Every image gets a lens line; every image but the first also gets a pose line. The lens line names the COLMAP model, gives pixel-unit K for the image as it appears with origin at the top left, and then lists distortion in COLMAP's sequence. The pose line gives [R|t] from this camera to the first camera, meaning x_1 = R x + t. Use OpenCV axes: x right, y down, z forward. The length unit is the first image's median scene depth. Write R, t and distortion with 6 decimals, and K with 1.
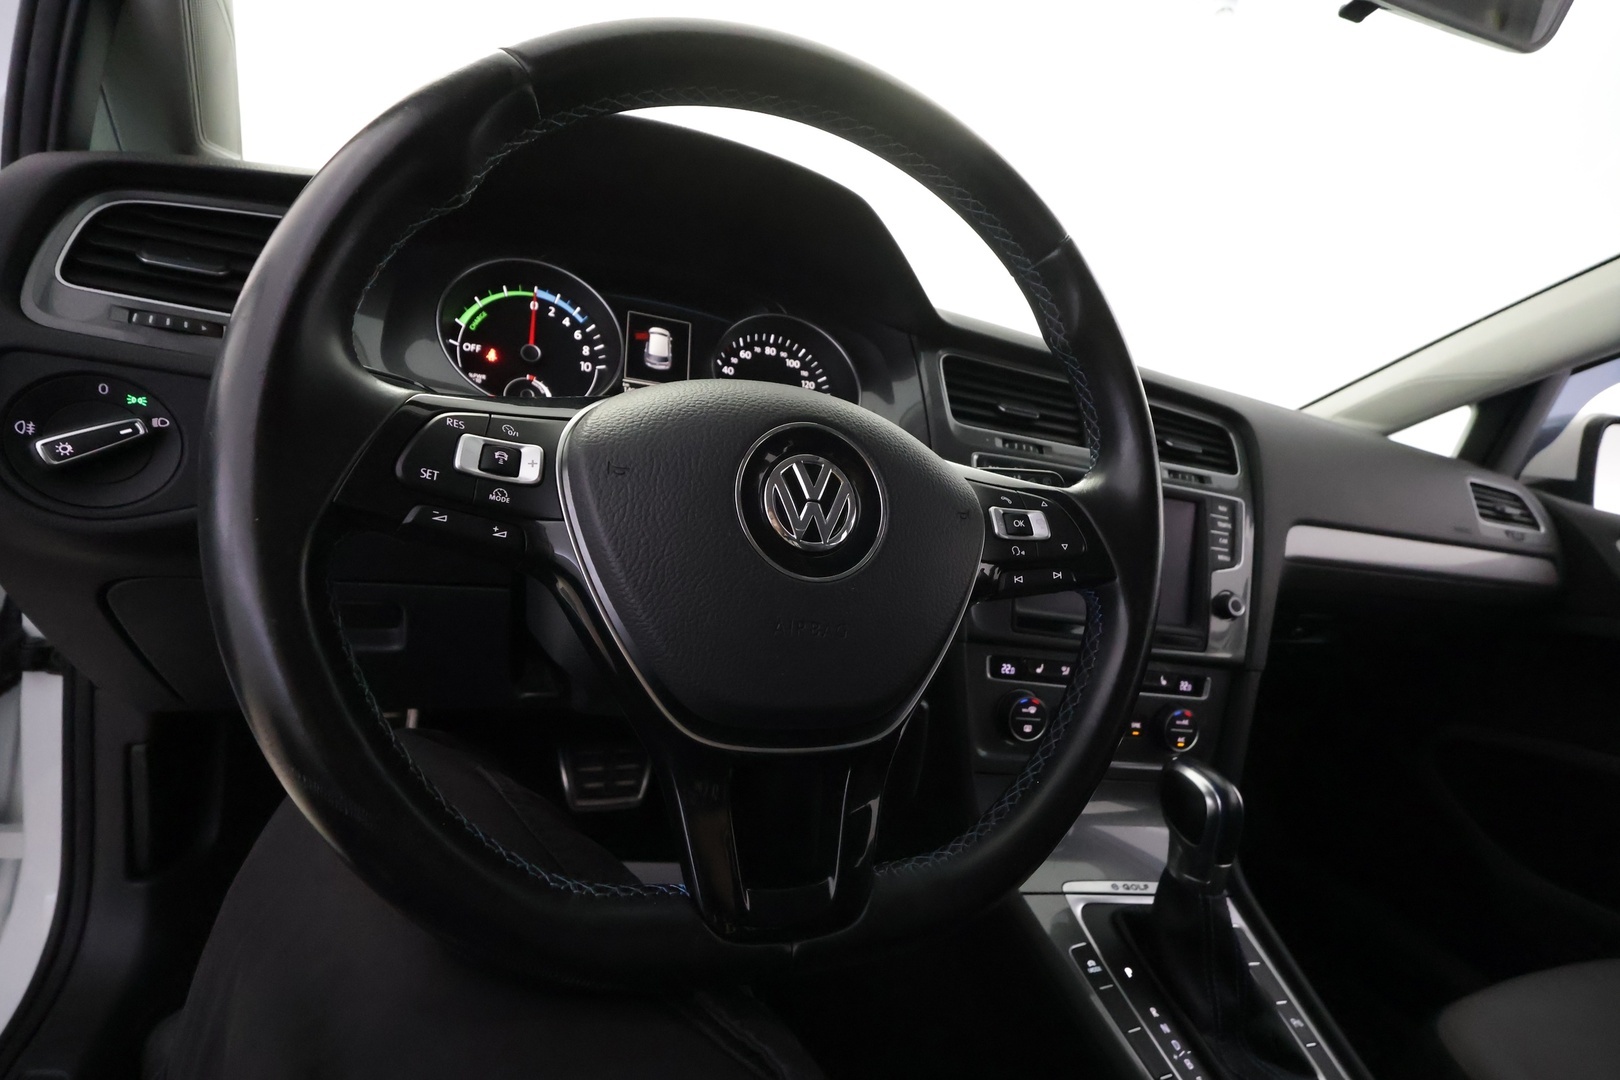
lens RADIAL K [[748.6, 0, 807.6], [0, 748.6, 539.5], [0, 0, 1]] dist [-0.003257, 0.000283]
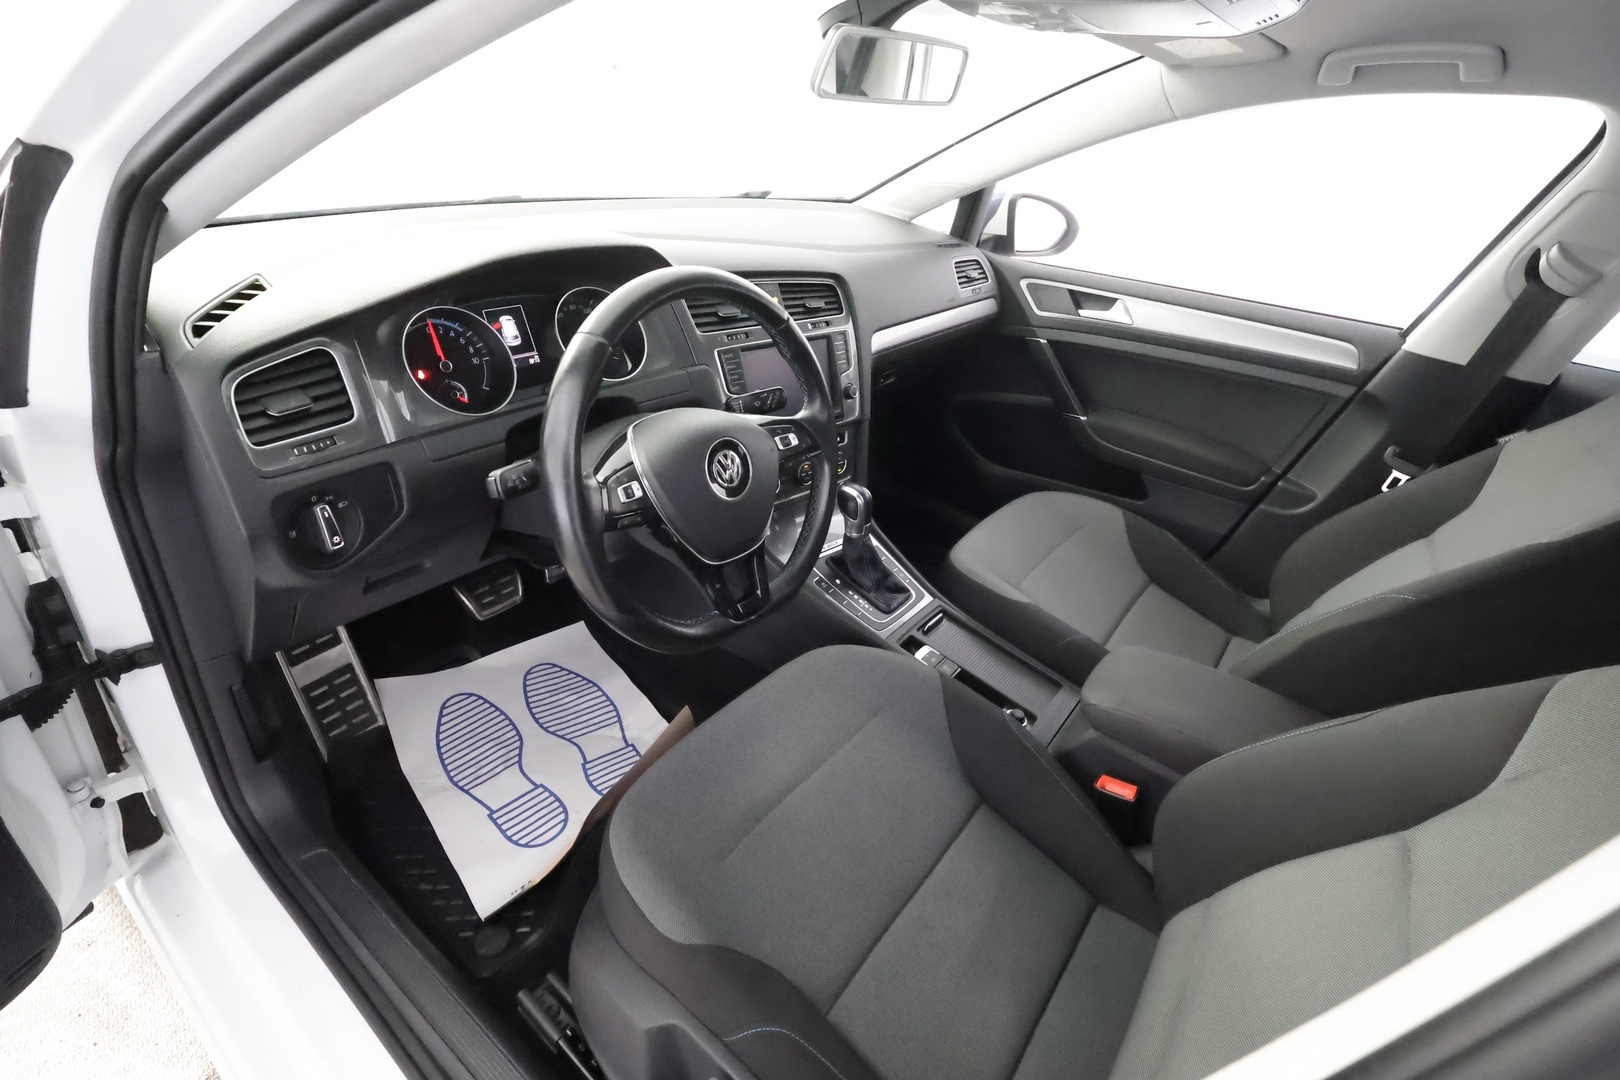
lens RADIAL K [[760.3, 0, 810.0], [0, 760.3, 540.0], [0, 0, 1]] dist [0.001620, 0.001235]
pose [[0.861159, -0.331637, 0.385257, -0.448593], [0.152697, 0.891640, 0.426219, -0.483160], [-0.484860, -0.308214, 0.818483, -0.735925]]
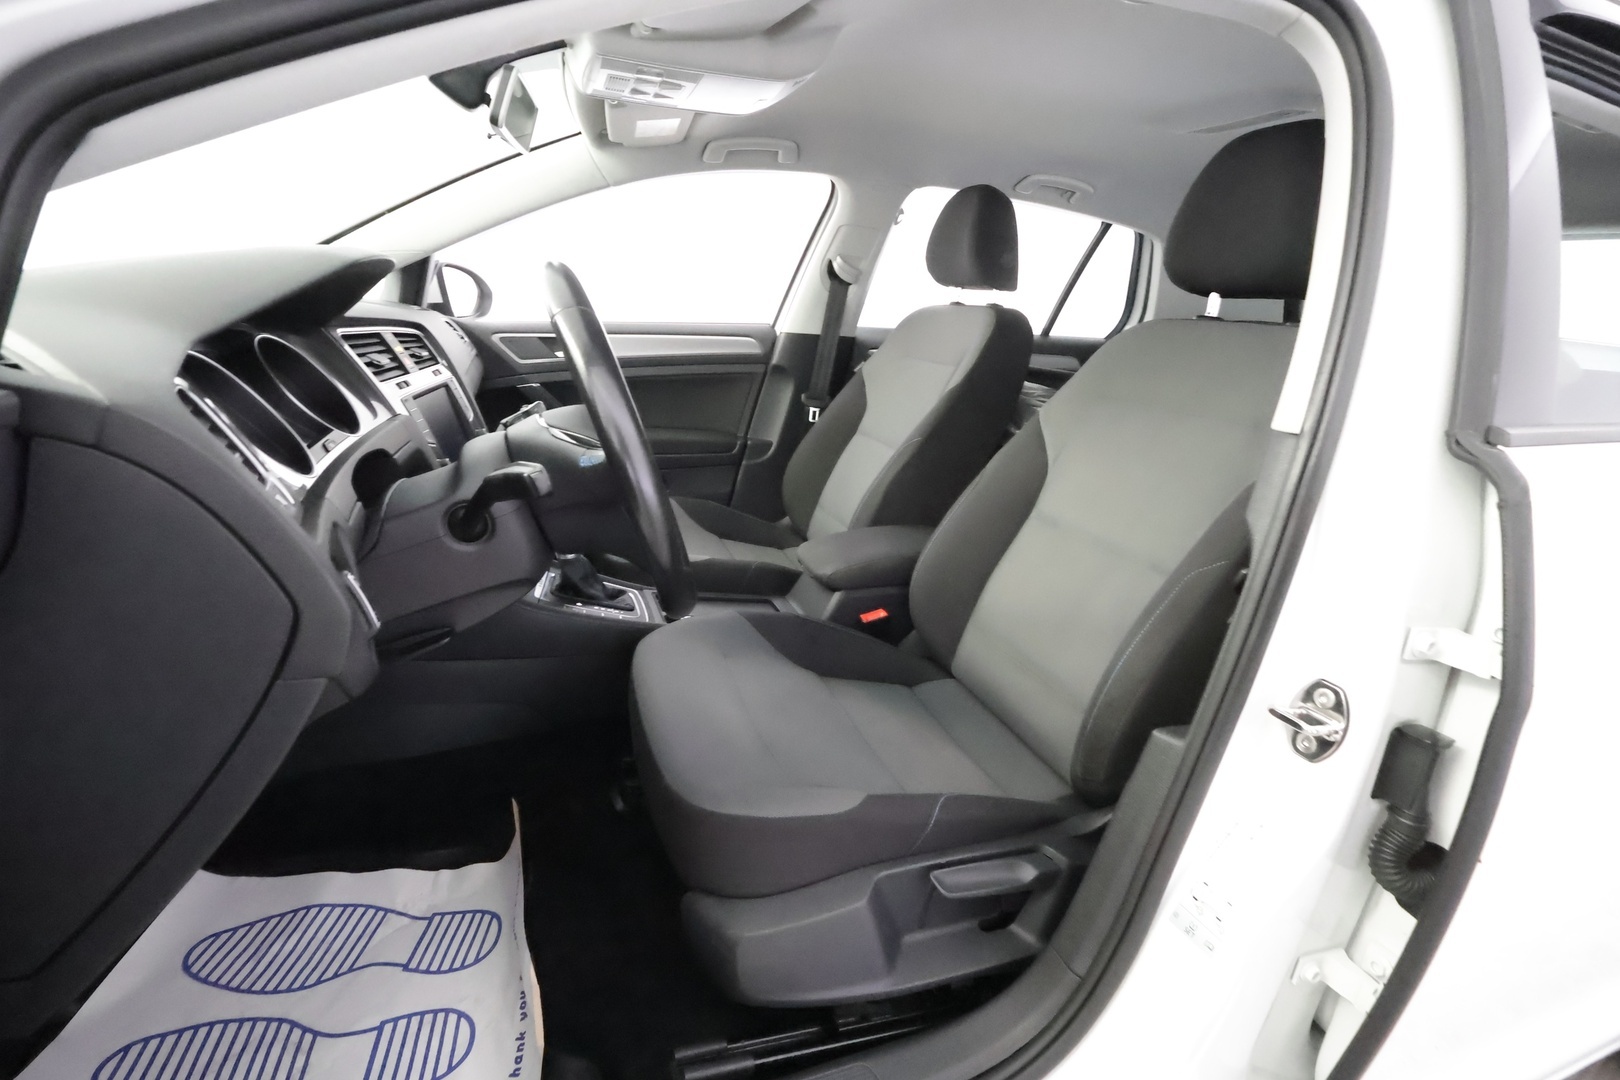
lens RADIAL K [[760.3, 0, 810.0], [0, 760.3, 540.0], [0, 0, 1]] dist [0.001620, 0.001235]
pose [[0.042261, -0.464562, 0.884532, -1.372864], [0.156310, 0.877495, 0.453398, -0.480017], [-0.986803, 0.119100, 0.109699, 0.045427]]
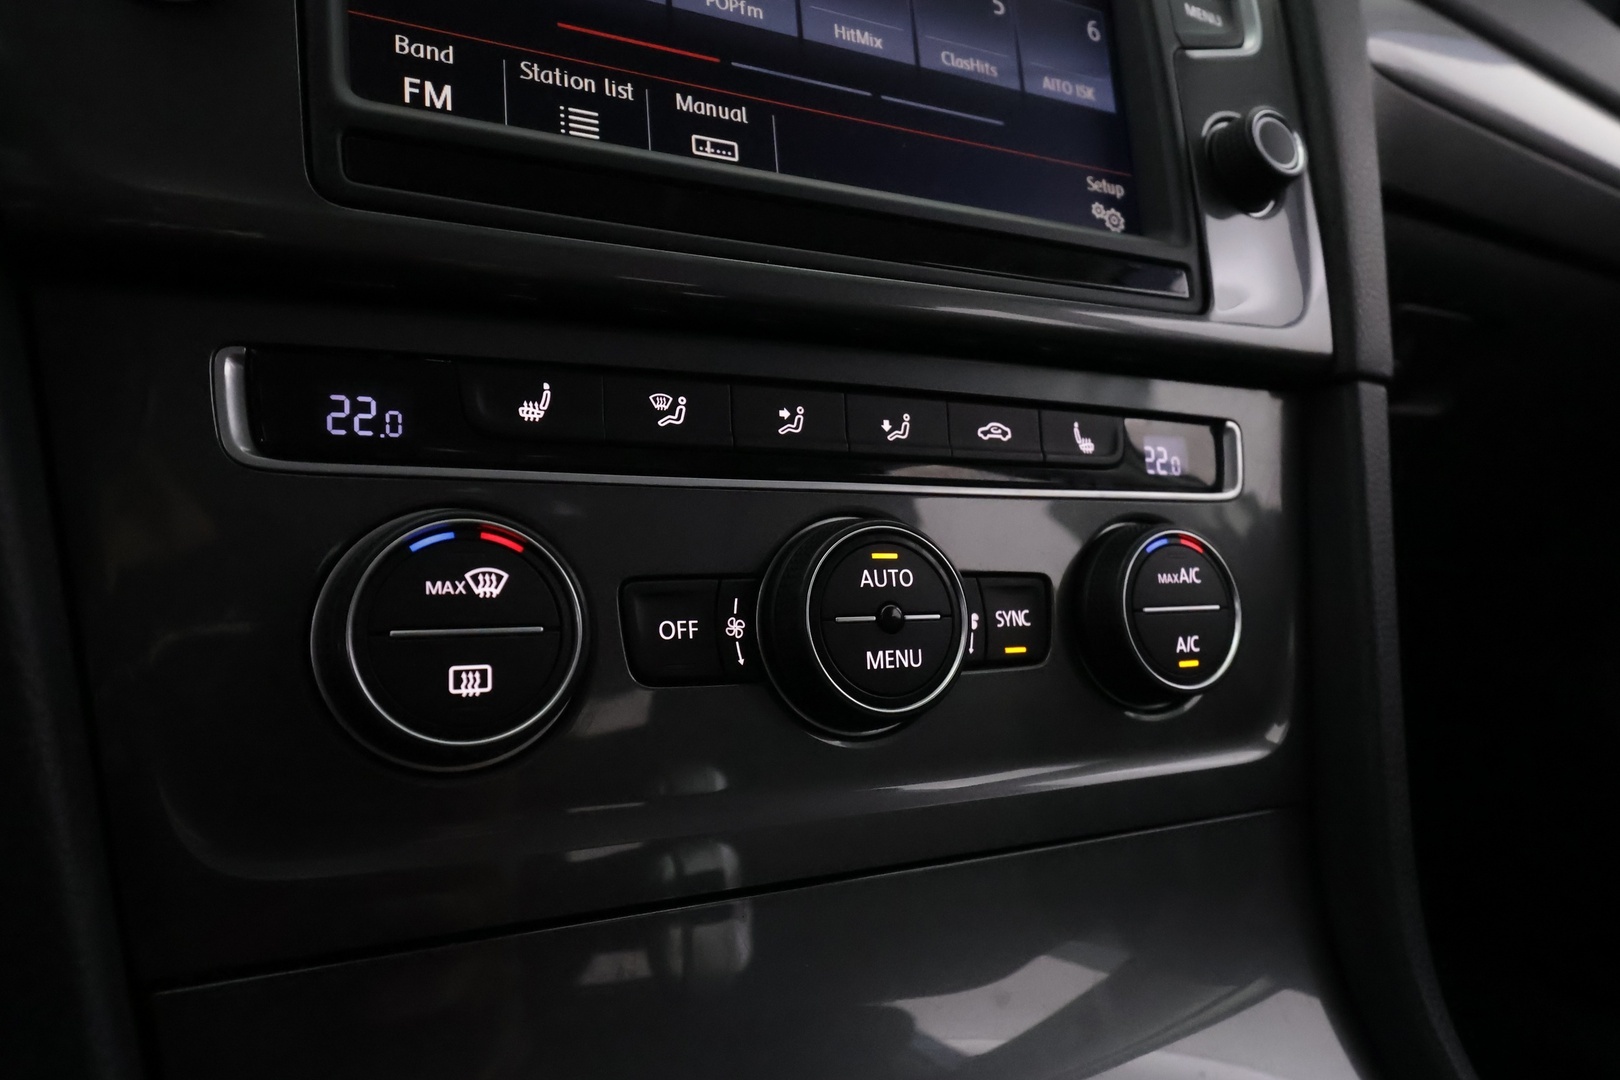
lens RADIAL K [[1073.7, 0, 820.5], [0, 1073.7, 536.8], [0, 0, 1]] dist [0.003050, 0.001707]
pose [[0.965058, -0.144369, 0.218679, 0.352087], [0.158002, 0.986362, -0.046100, 0.263183], [-0.209041, 0.079041, 0.974707, 0.769645]]
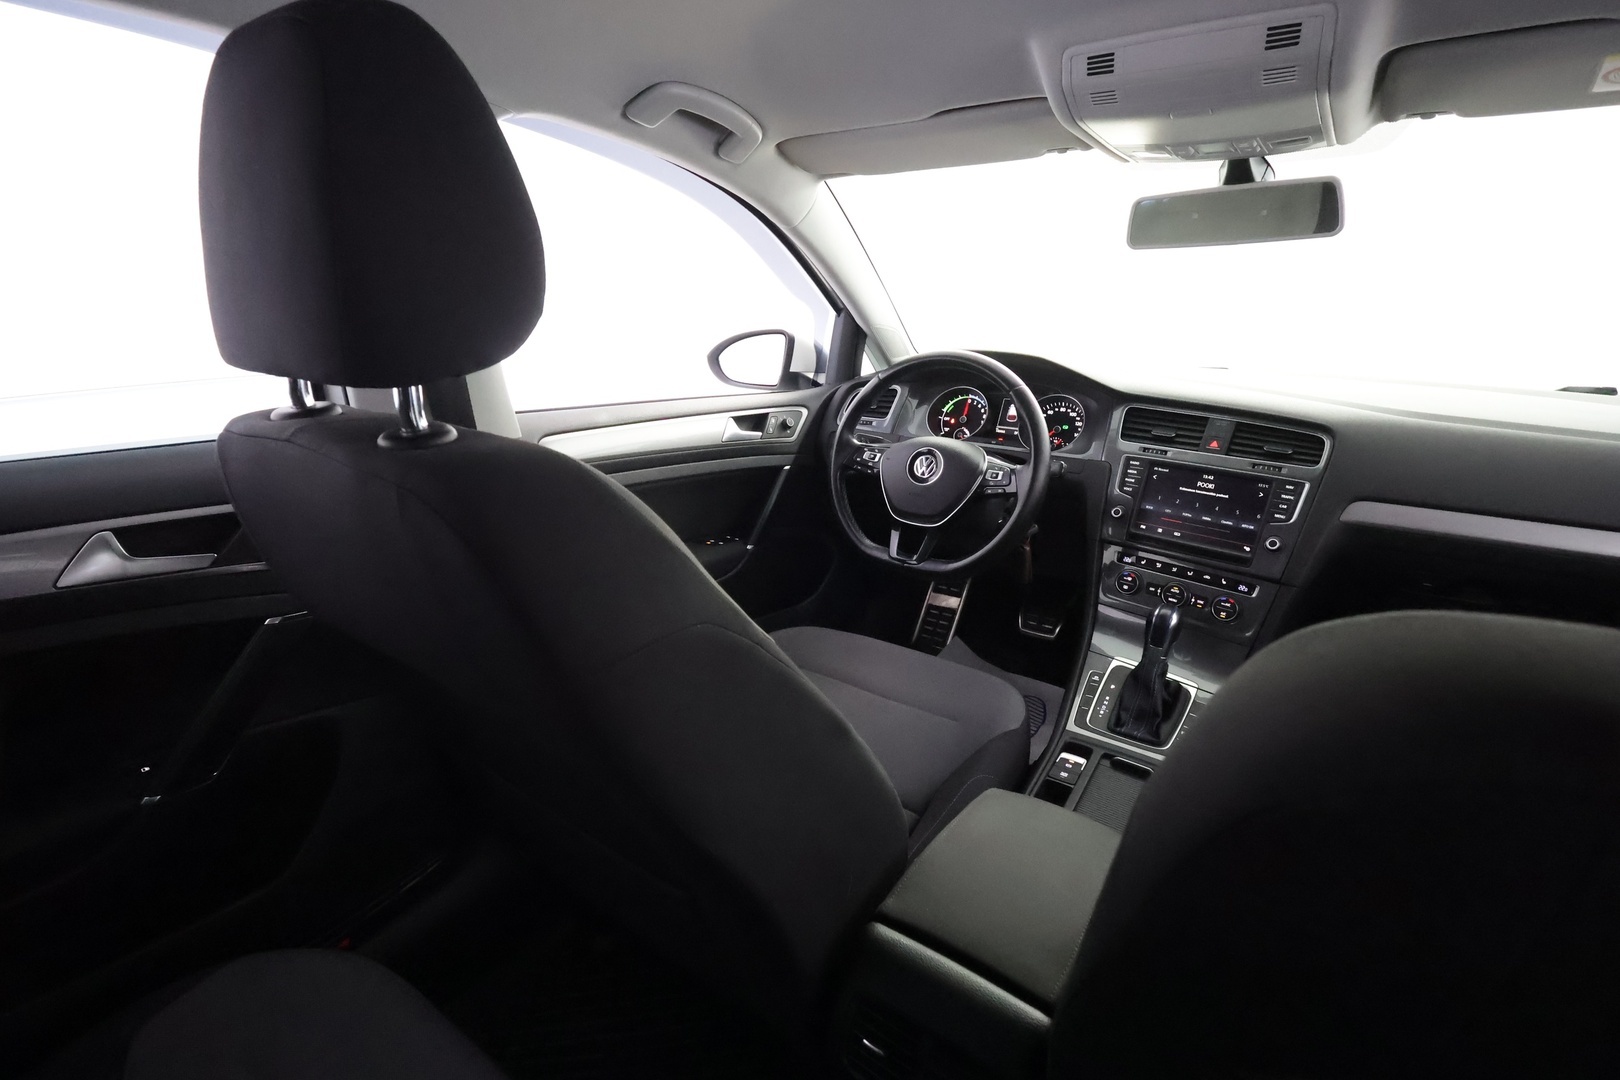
lens RADIAL K [[745.5, 0, 804.3], [0, 745.5, 537.1], [0, 0, 1]] dist [-0.000732, 0.000717]
pose [[0.527794, 0.086947, -0.844911, 1.687990], [-0.095991, 0.994480, 0.042375, 0.121812], [0.843931, 0.058739, 0.533226, -0.936651]]
